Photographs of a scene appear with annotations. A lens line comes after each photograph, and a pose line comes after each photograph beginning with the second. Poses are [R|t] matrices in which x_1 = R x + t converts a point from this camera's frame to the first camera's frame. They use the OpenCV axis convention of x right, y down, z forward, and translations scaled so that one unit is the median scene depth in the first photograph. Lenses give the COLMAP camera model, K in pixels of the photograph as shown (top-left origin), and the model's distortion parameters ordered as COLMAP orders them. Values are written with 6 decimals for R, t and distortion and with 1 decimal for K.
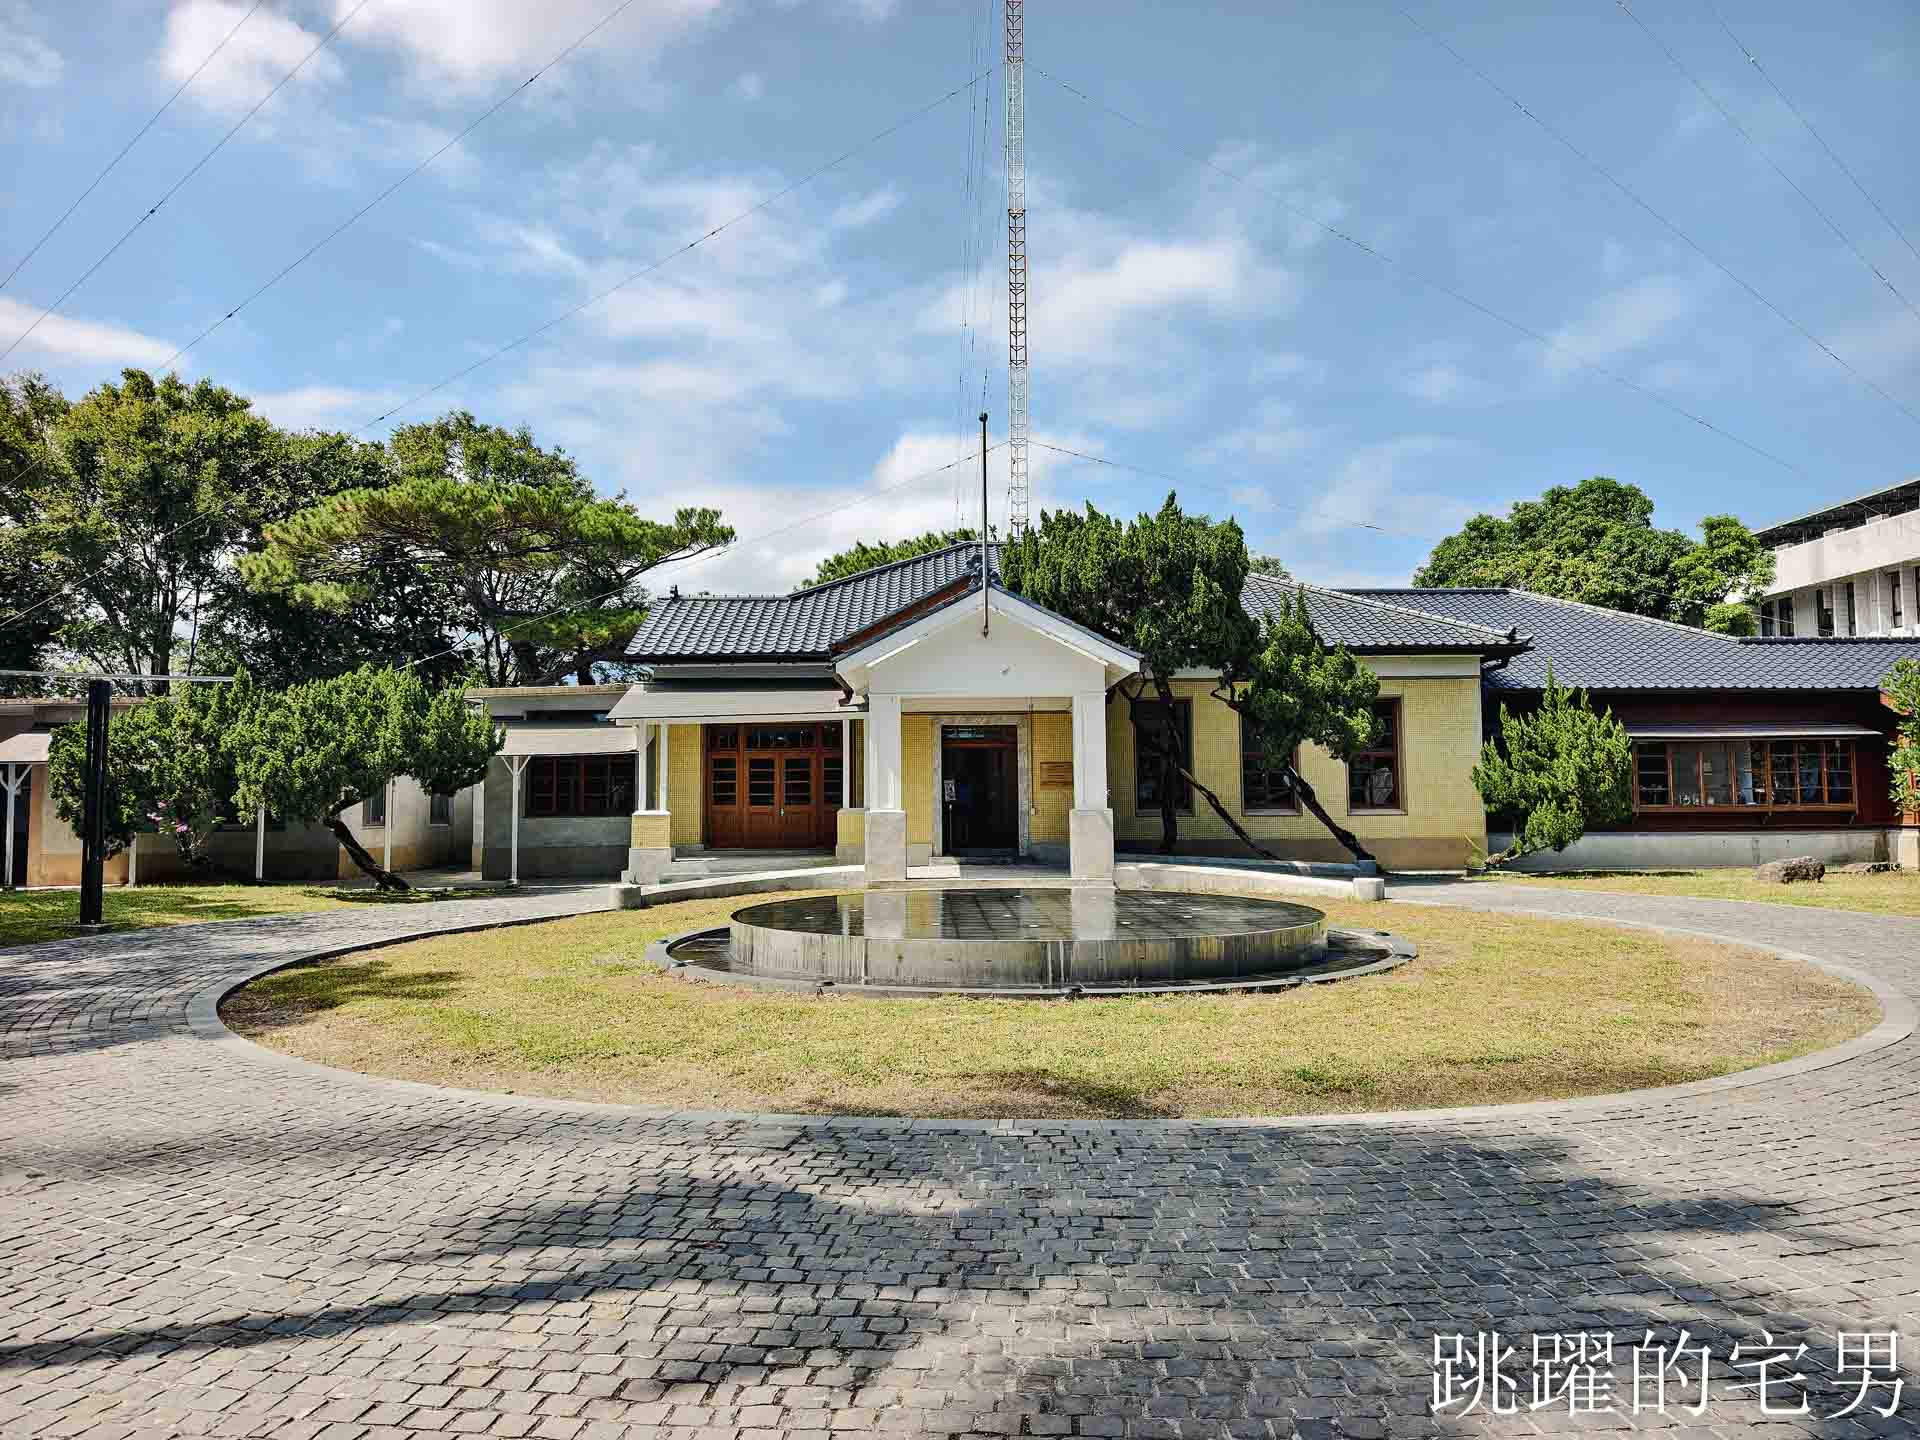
lens RADIAL K [[1274.4, 0, 960.0], [0, 1274.4, 720.0], [0, 0, 1]] dist [-0.000098, -0.000027]
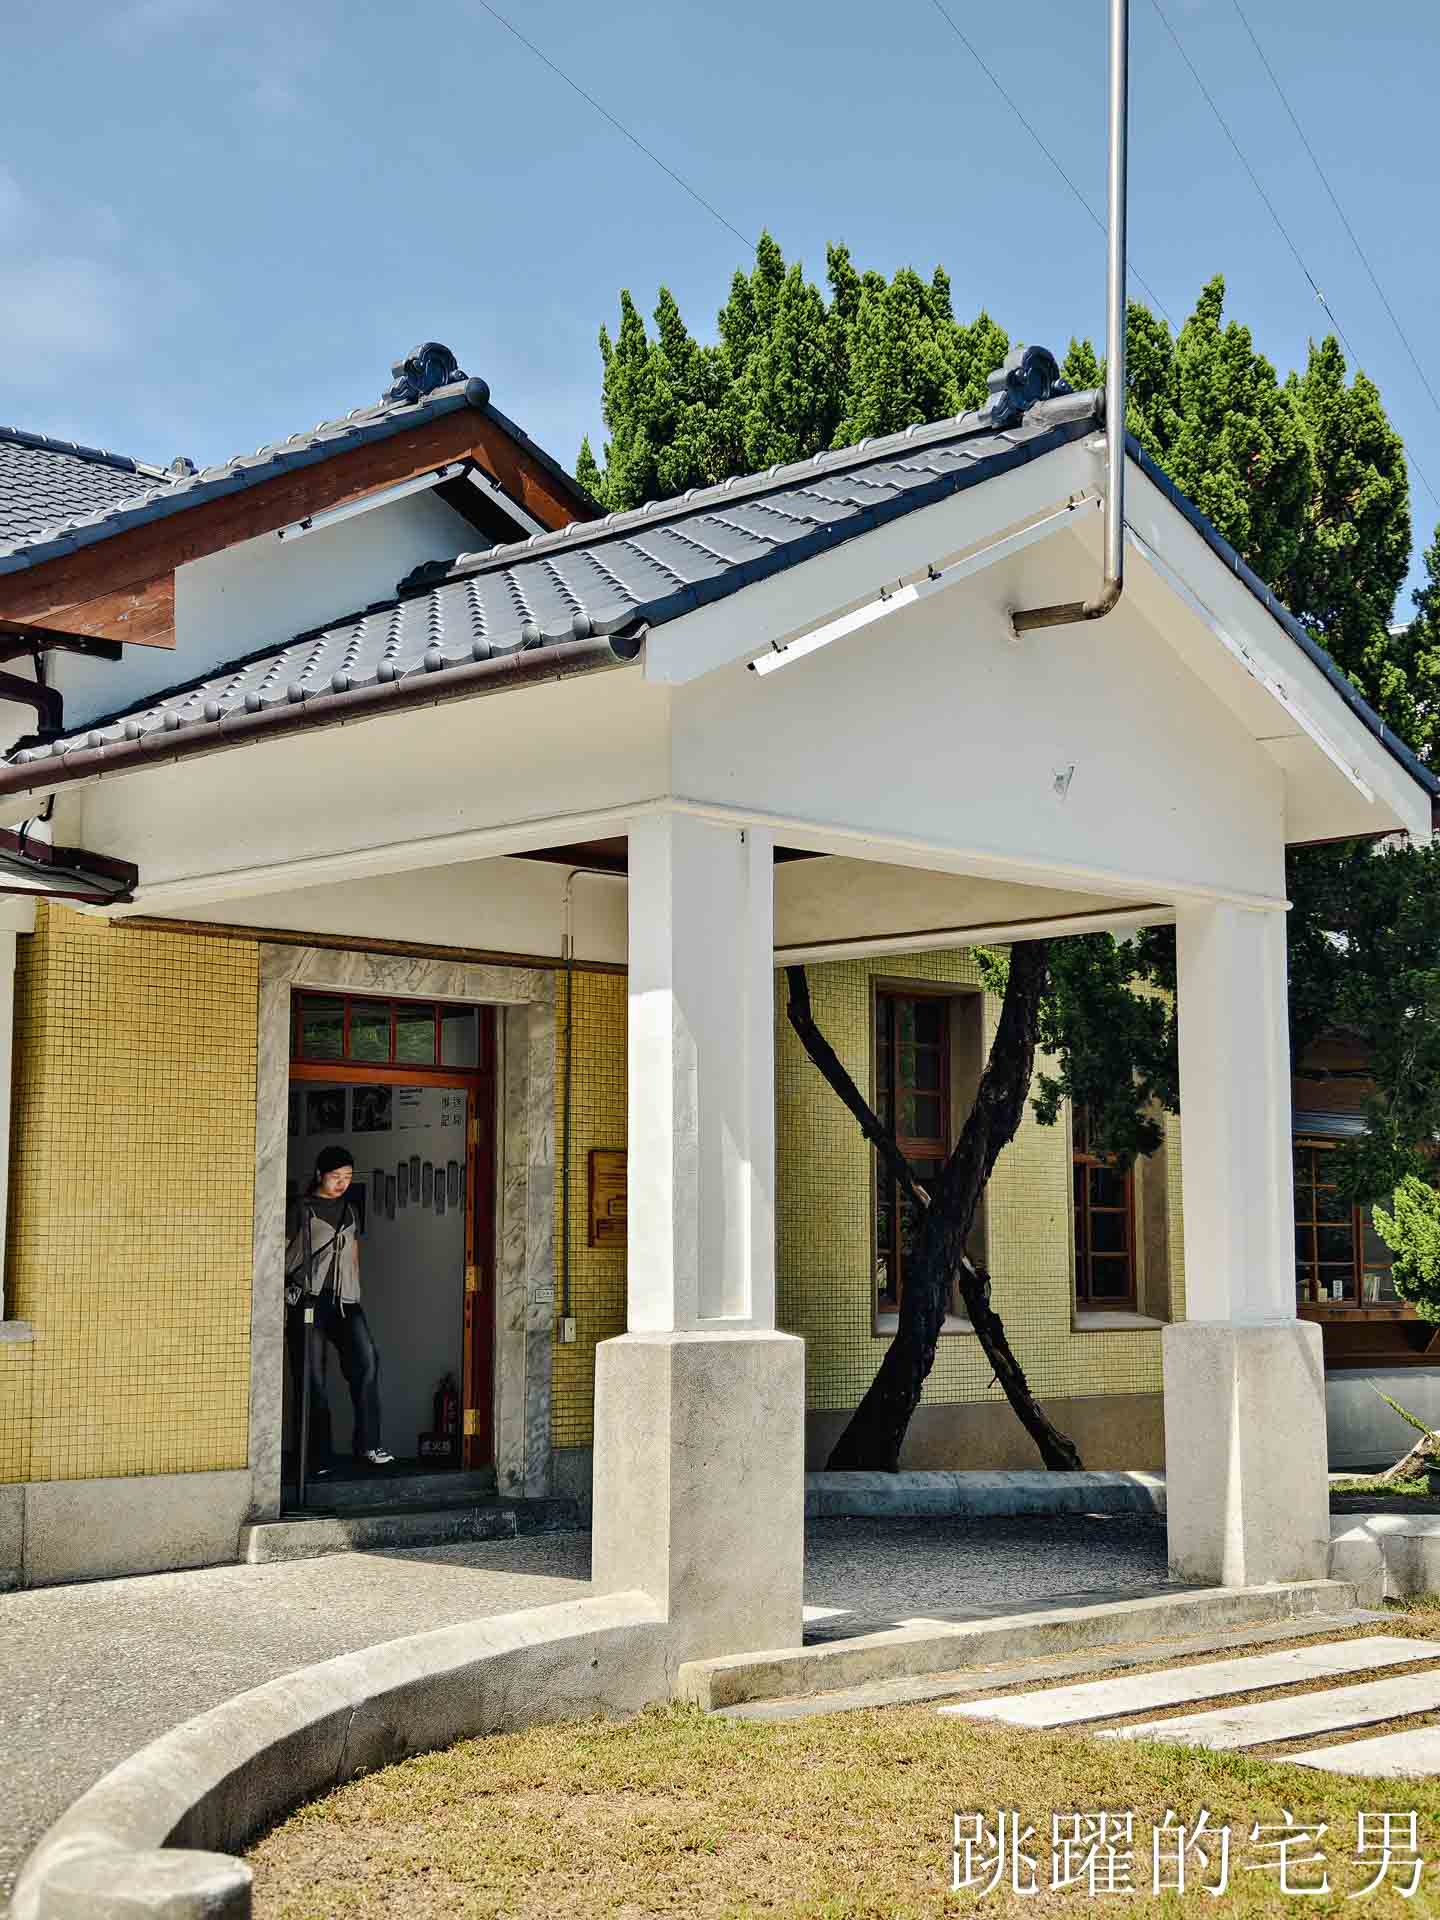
lens RADIAL K [[2874.5, 0, 720.0], [0, 2874.5, 960.0], [0, 0, 1]] dist [-0.372456, -0.013607]
pose [[0.693205, 0.075529, 0.716772, -0.353301], [-0.028766, 0.996601, -0.077196, 0.038870], [-0.720167, 0.032894, 0.693021, 0.560678]]
